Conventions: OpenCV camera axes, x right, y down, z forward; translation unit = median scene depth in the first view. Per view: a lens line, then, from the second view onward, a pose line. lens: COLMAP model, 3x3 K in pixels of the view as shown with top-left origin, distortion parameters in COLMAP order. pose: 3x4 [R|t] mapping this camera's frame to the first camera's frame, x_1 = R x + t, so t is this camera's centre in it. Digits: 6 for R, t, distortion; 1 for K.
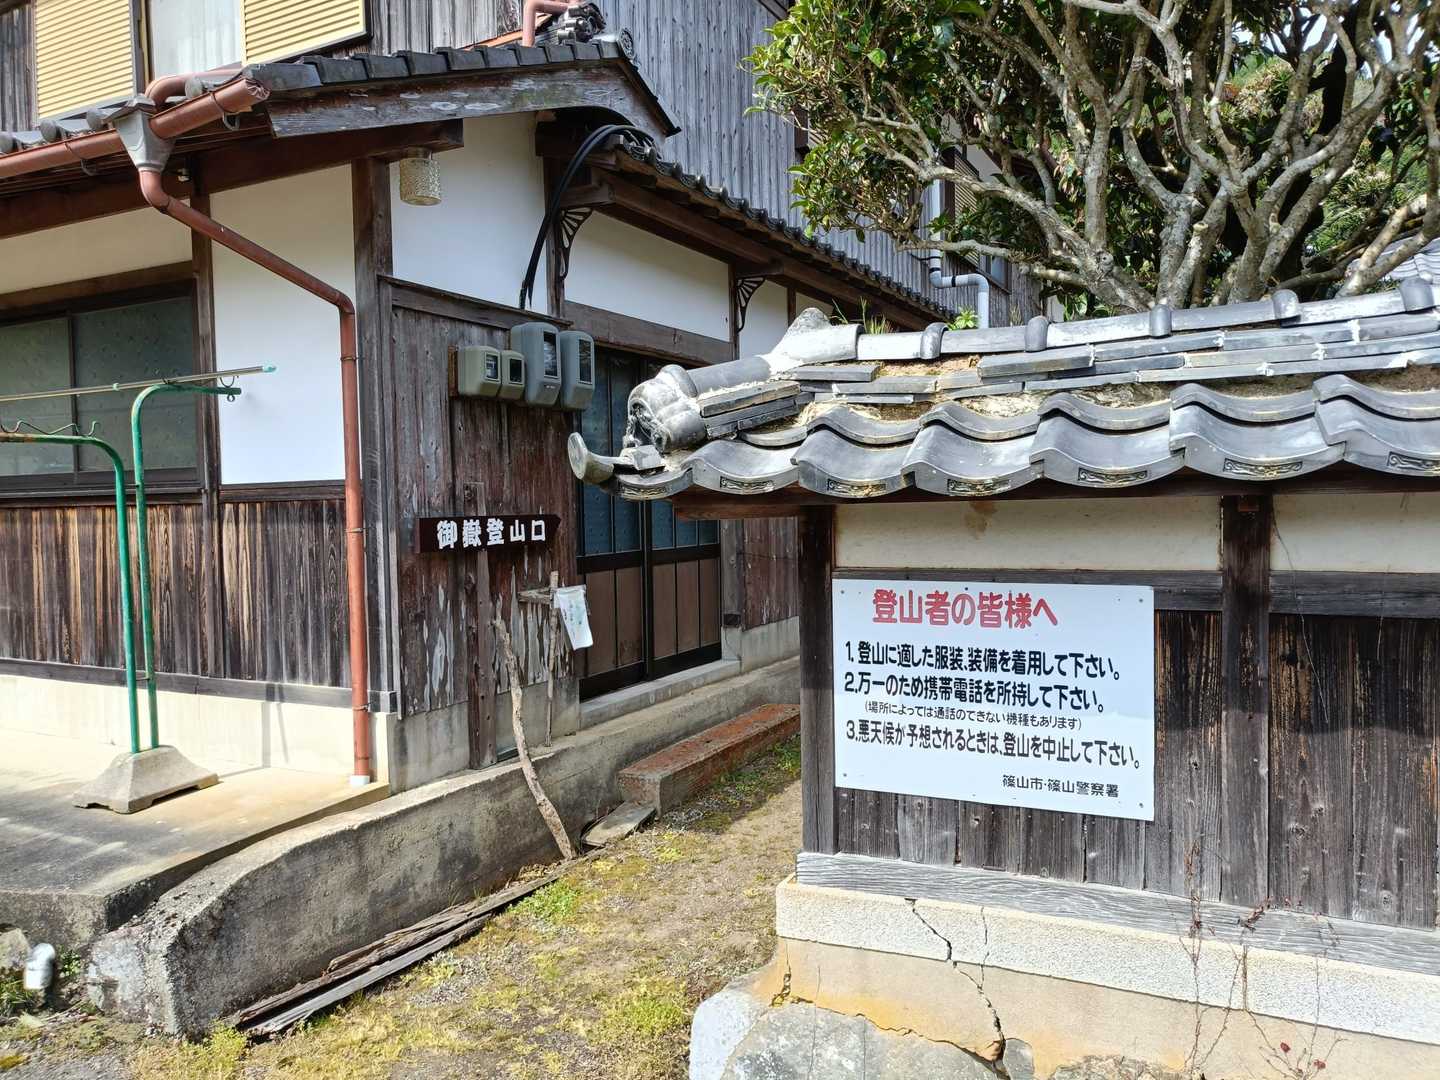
lens RADIAL K [[1092.3, 0, 720.0], [0, 1092.3, 540.0], [0, 0, 1]] dist [0.028436, -0.008071]
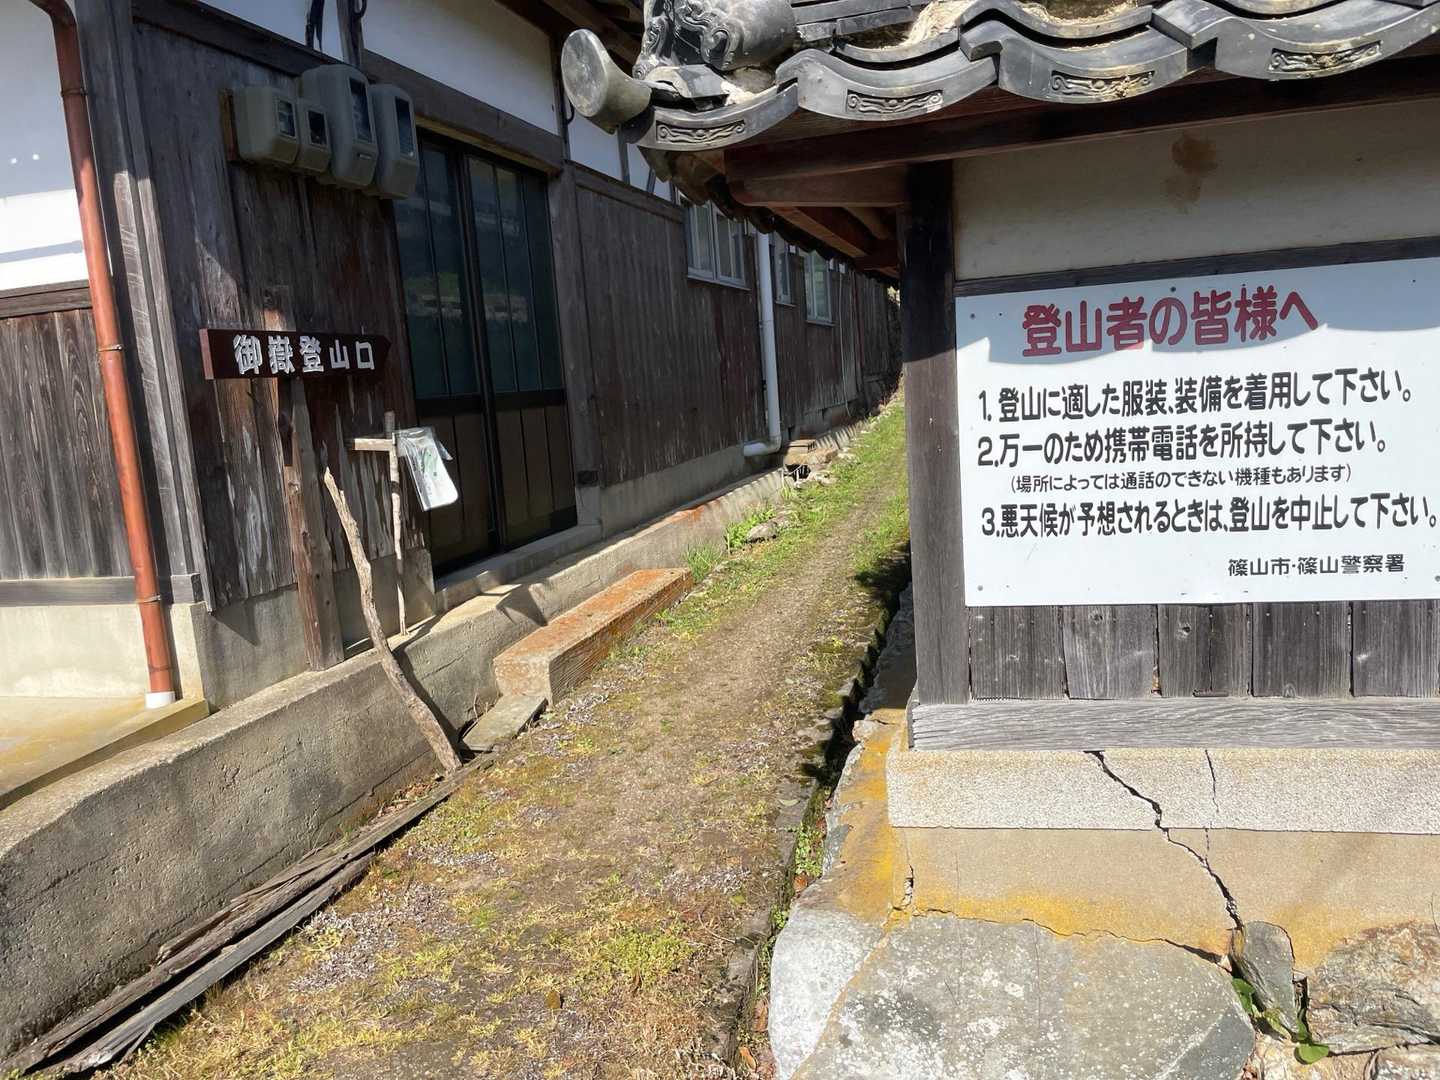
lens RADIAL K [[1112.7, 0, 720.0], [0, 1112.7, 540.0], [0, 0, 1]] dist [0.074152, -0.106162]
pose [[0.976110, -0.082841, 0.200865, -0.129477], [0.062474, 0.992433, 0.105706, 0.070844], [-0.208101, -0.090632, 0.973899, 0.250250]]
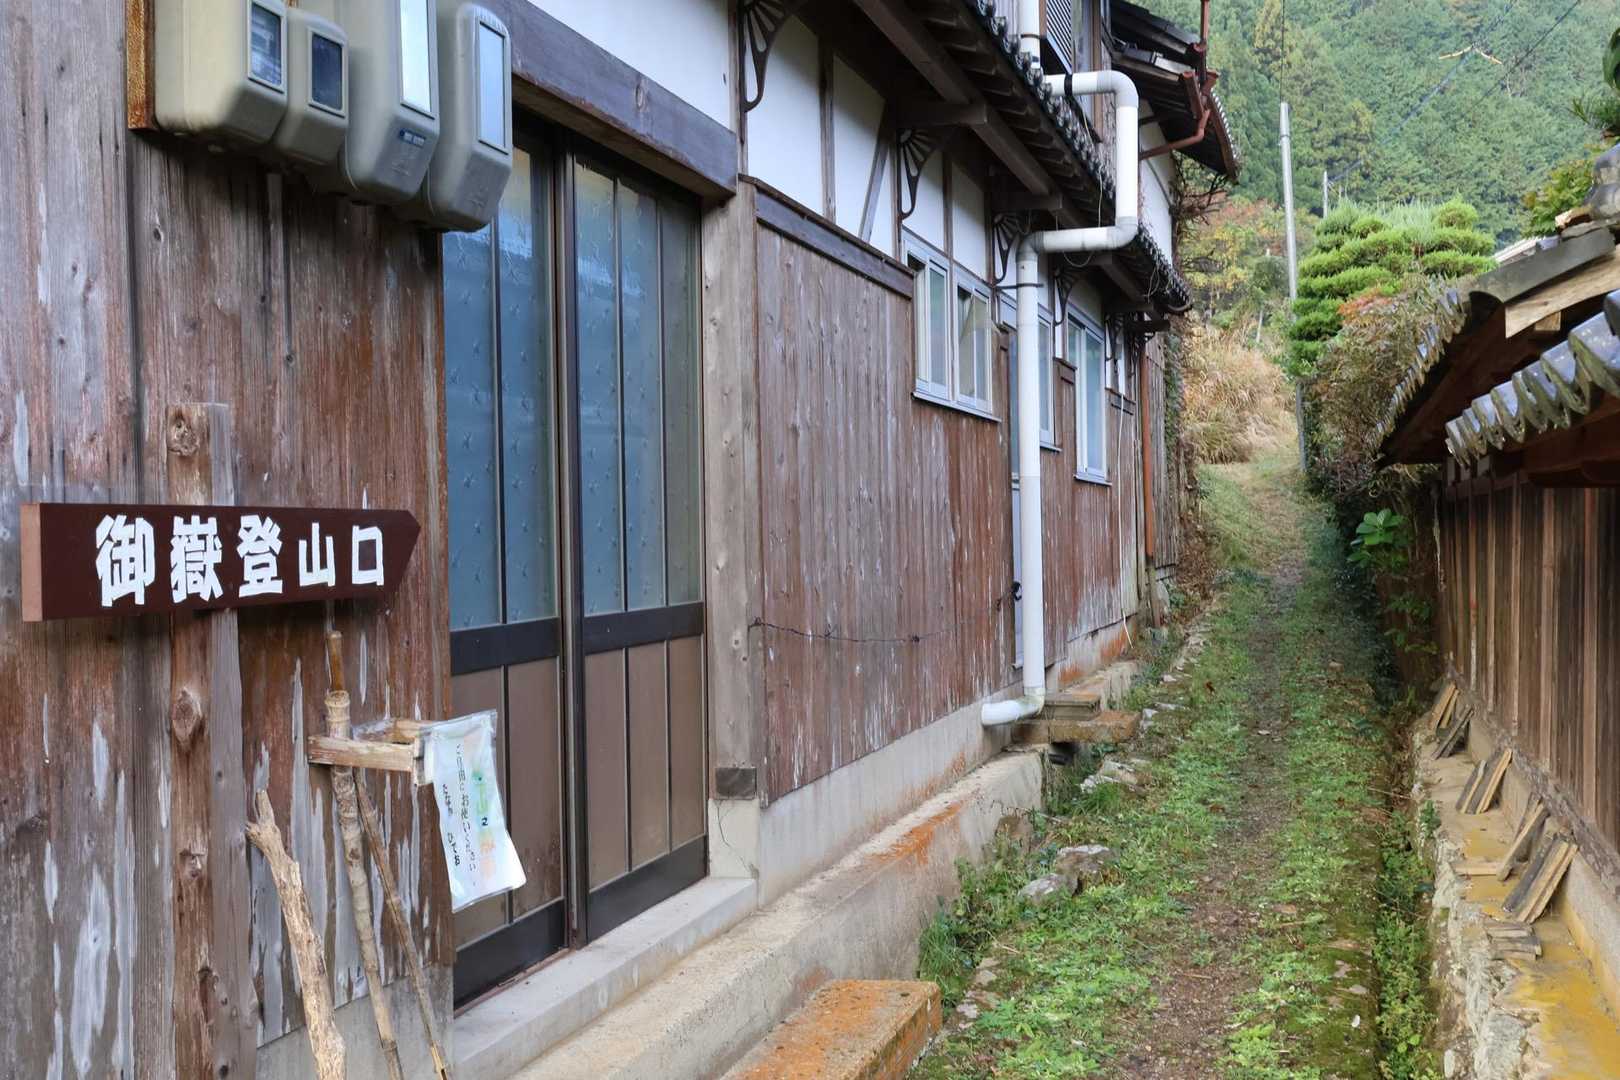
lens RADIAL K [[1854.0, 0, 810.0], [0, 1854.0, 540.0], [0, 0, 1]] dist [-0.010907, -0.018387]
pose [[0.980361, -0.001237, 0.197205, -0.201472], [0.009055, 0.999208, -0.038747, 0.013864], [-0.197001, 0.039772, 0.979596, 0.556528]]
